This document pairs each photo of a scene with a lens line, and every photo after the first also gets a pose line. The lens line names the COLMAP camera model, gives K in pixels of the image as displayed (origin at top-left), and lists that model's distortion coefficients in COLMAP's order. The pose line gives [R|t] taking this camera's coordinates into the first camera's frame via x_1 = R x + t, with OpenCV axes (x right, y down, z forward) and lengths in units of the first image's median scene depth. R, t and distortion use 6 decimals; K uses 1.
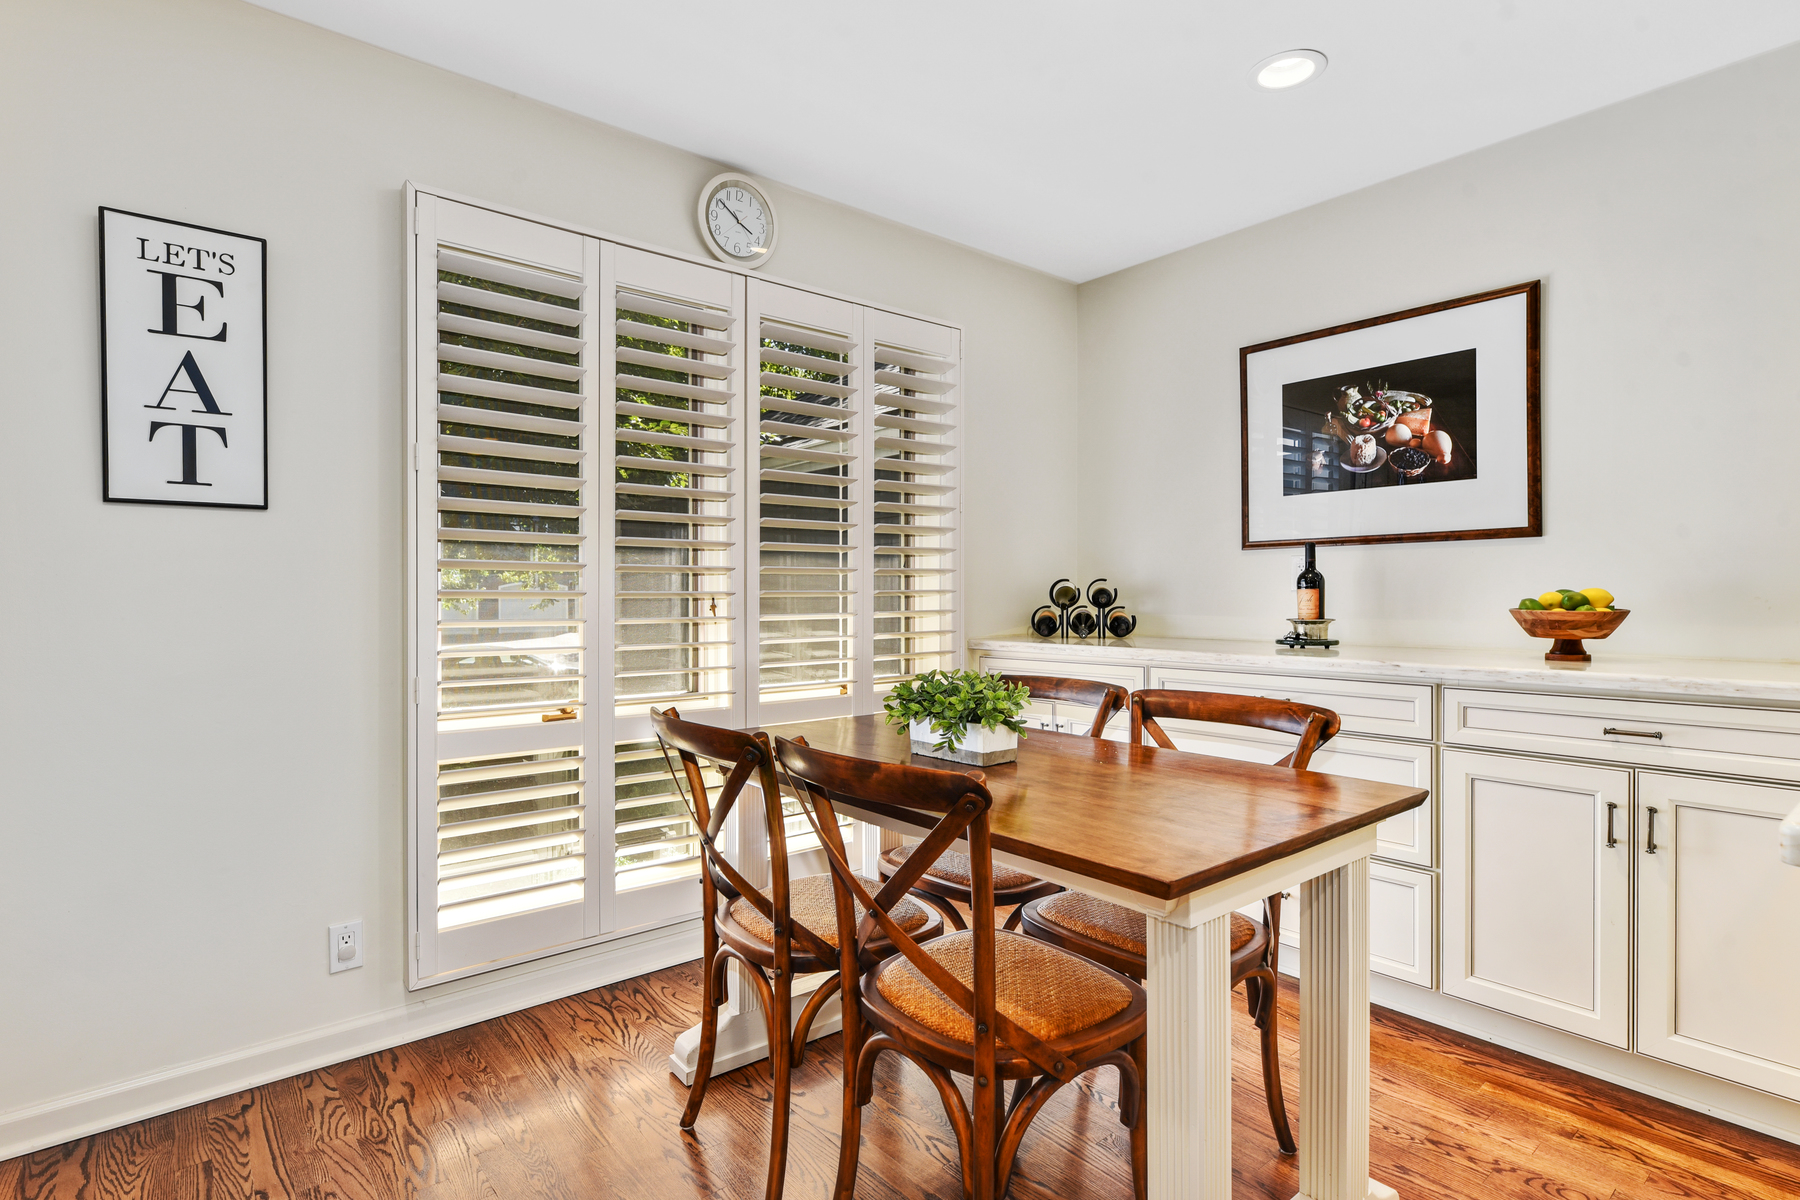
lens RADIAL K [[882.6, 0, 906.8], [0, 882.6, 603.8], [0, 0, 1]] dist [-0.004970, -0.000117]
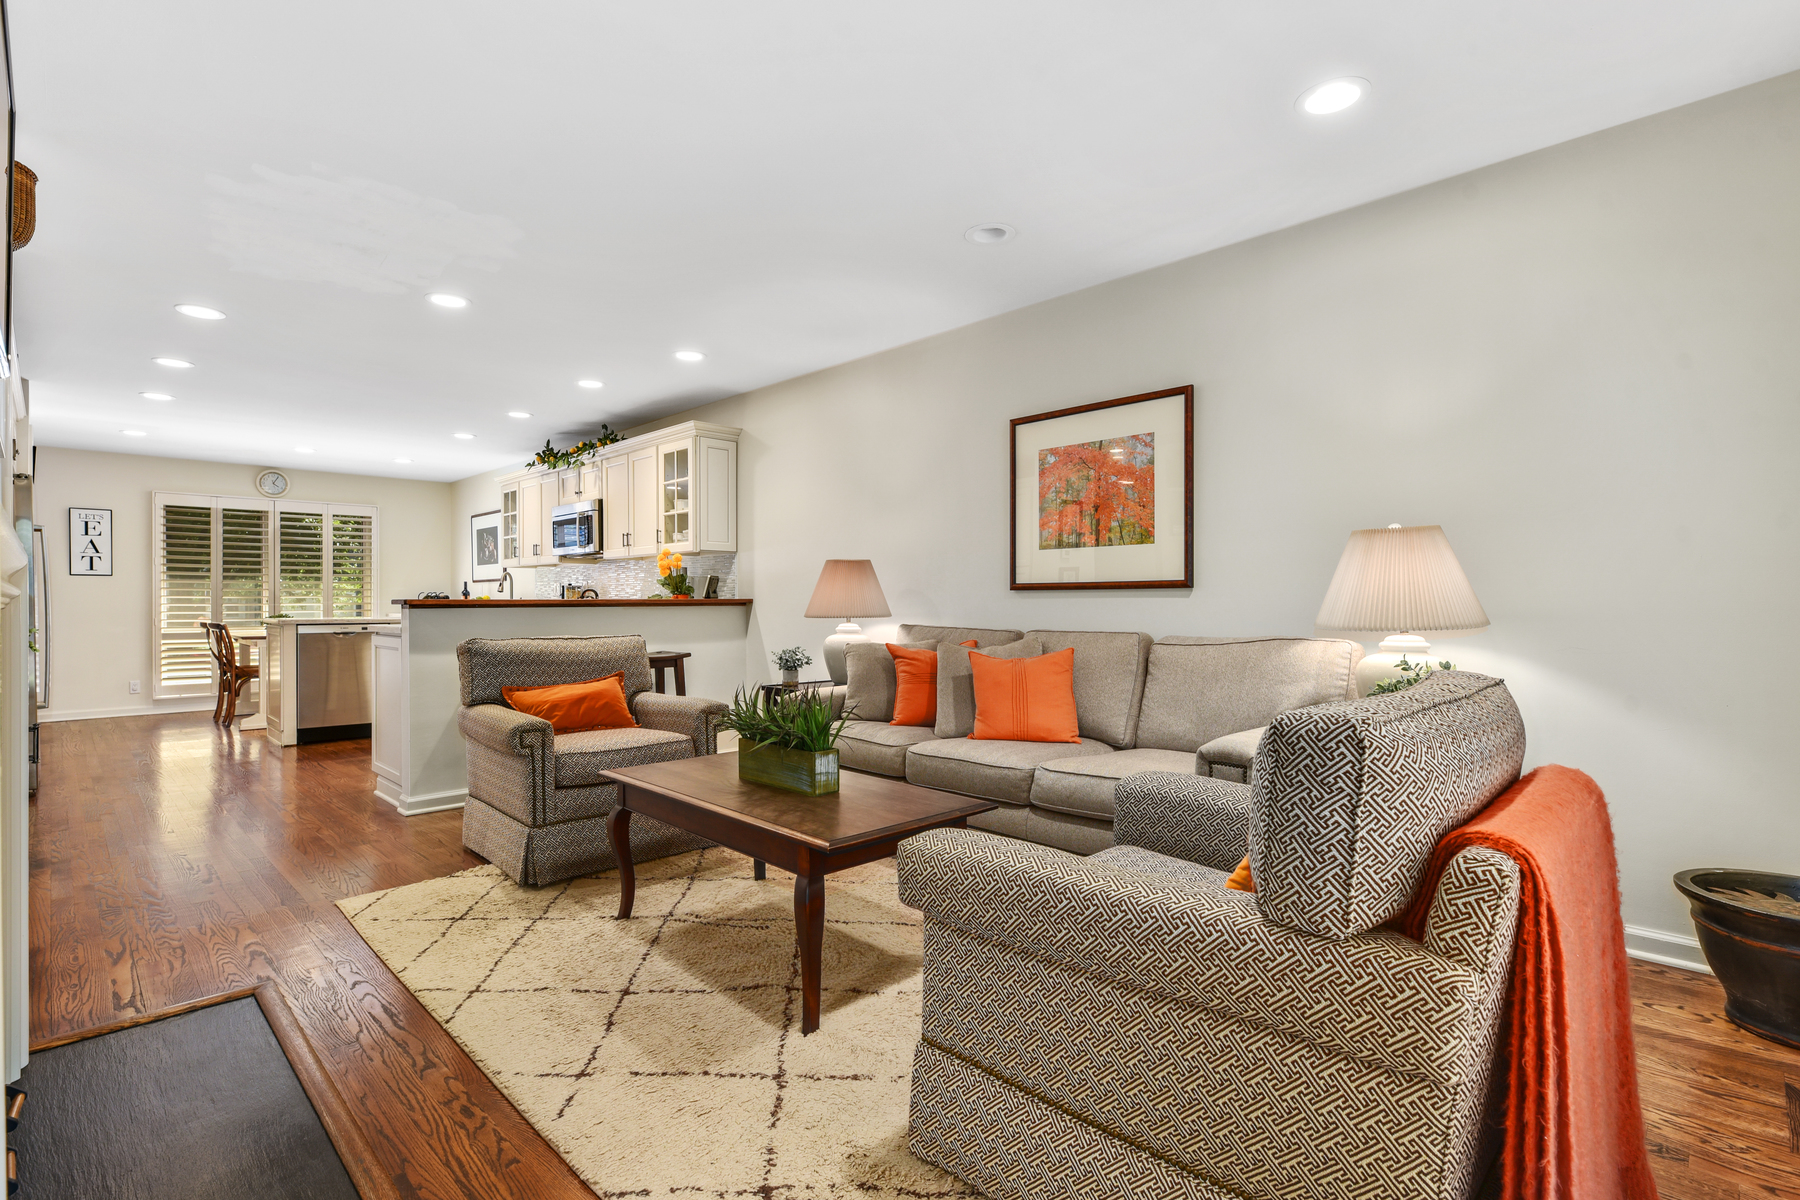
lens RADIAL K [[844.5, 0, 890.0], [0, 844.5, 603.1], [0, 0, 1]] dist [-0.004704, 0.002781]
pose [[0.995402, 0.000342, 0.095781, 1.750103], [0.000314, 0.999977, -0.006837, 0.032190], [-0.095782, 0.006835, 0.995379, -2.273277]]
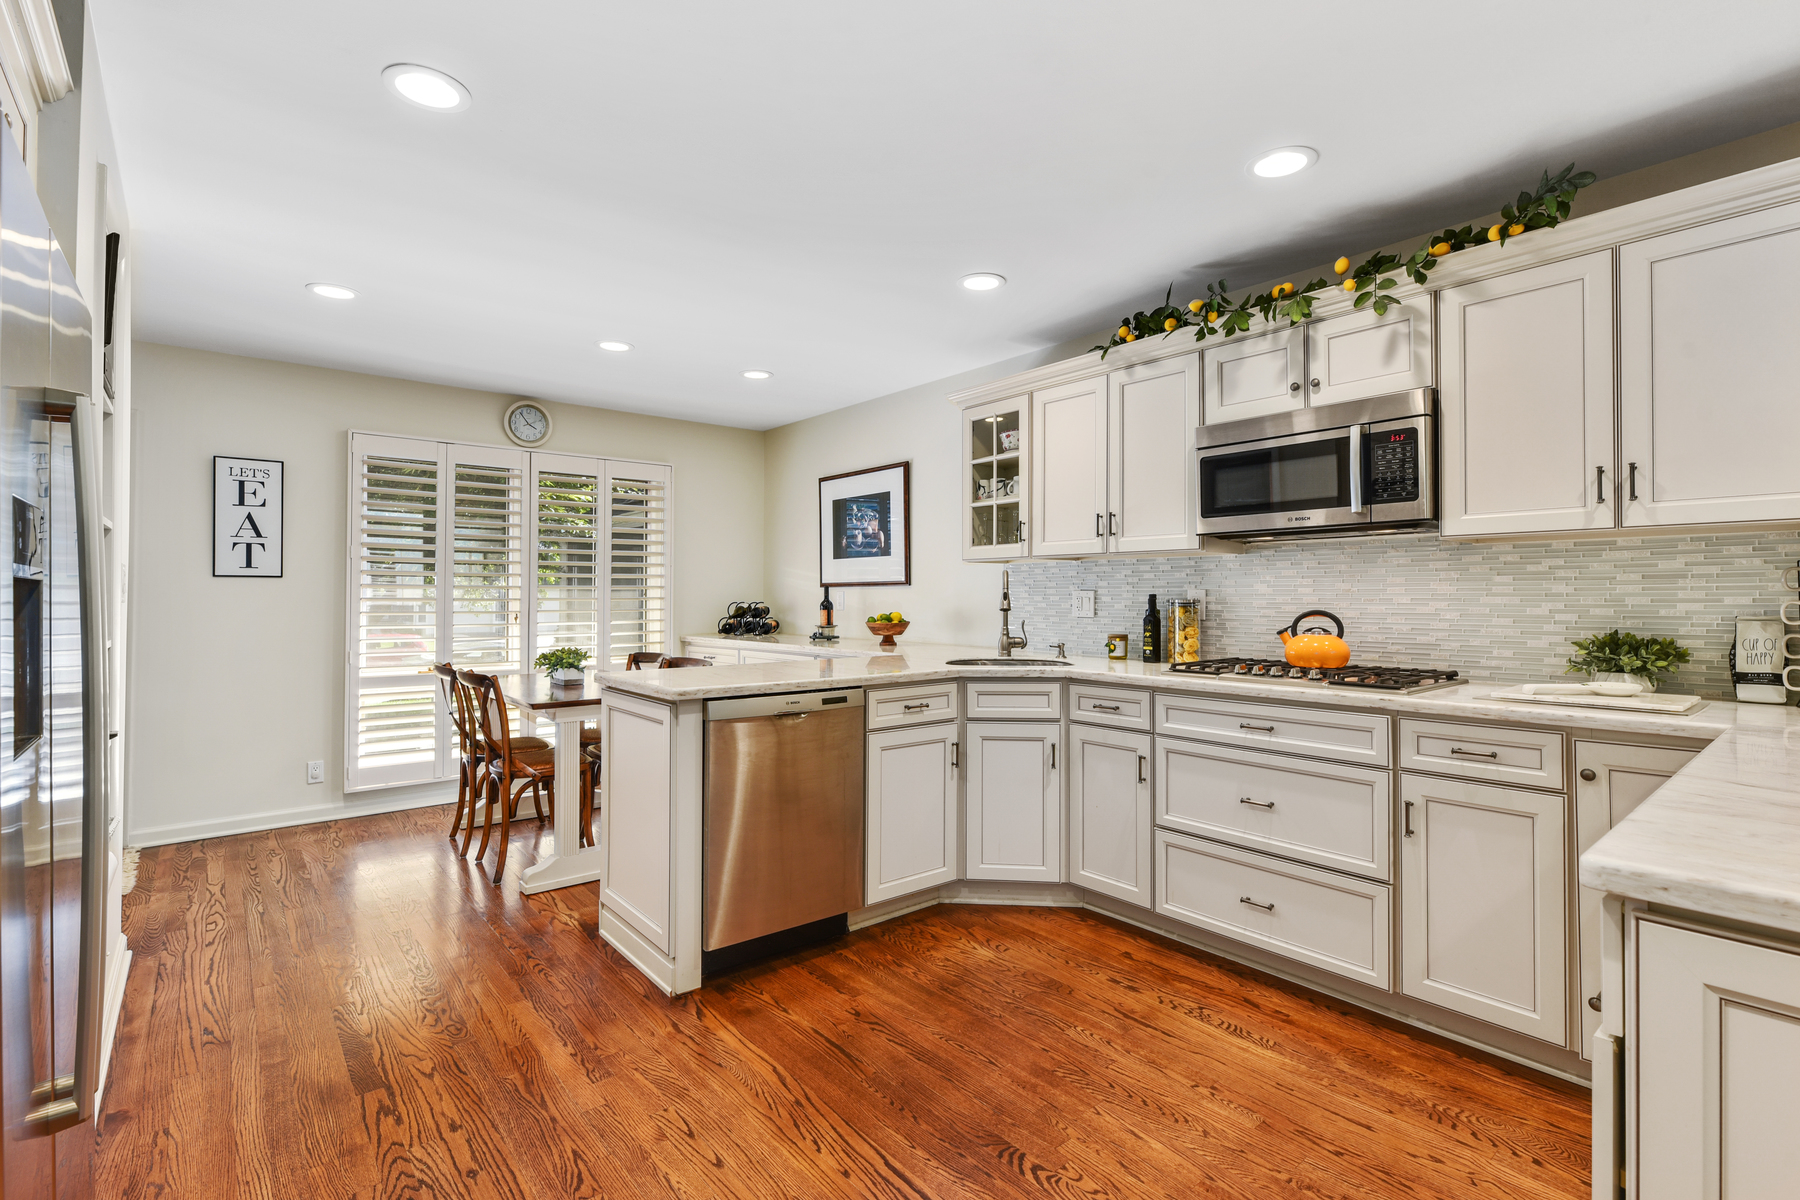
lens RADIAL K [[810.4, 0, 895.4], [0, 810.4, 589.9], [0, 0, 1]] dist [0.000871, -0.001537]
pose [[0.999959, 0.003091, 0.008552, 0.610529], [-0.002935, 0.999832, -0.018112, -0.029470], [-0.008607, 0.018086, 0.999799, -0.804897]]
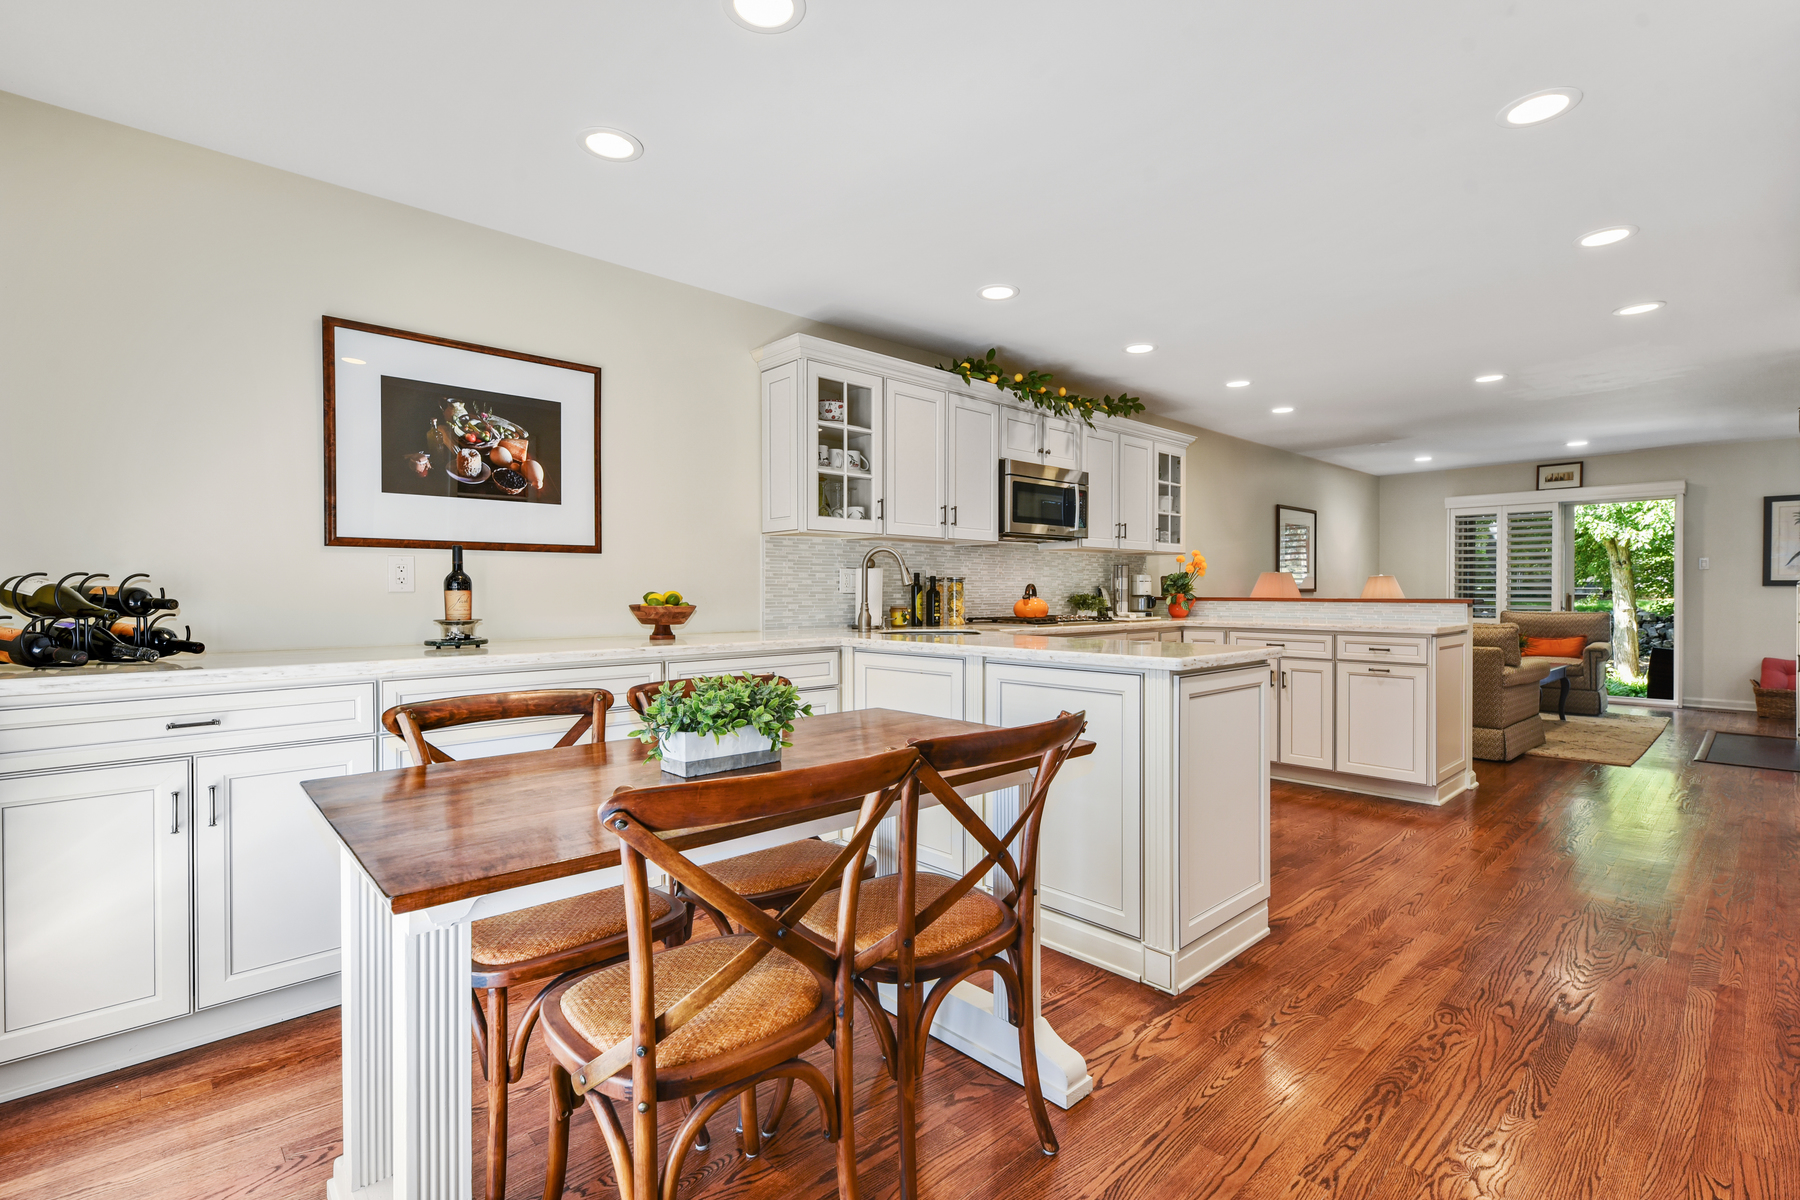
lens RADIAL K [[844.5, 0, 880.4], [0, 844.5, 592.3], [0, 0, 1]] dist [-0.004704, 0.002781]
pose [[-0.061642, -0.000846, 0.998098, -0.573379], [0.009517, 0.999954, 0.001435, -0.011937], [-0.998053, 0.009588, -0.061631, 0.584142]]
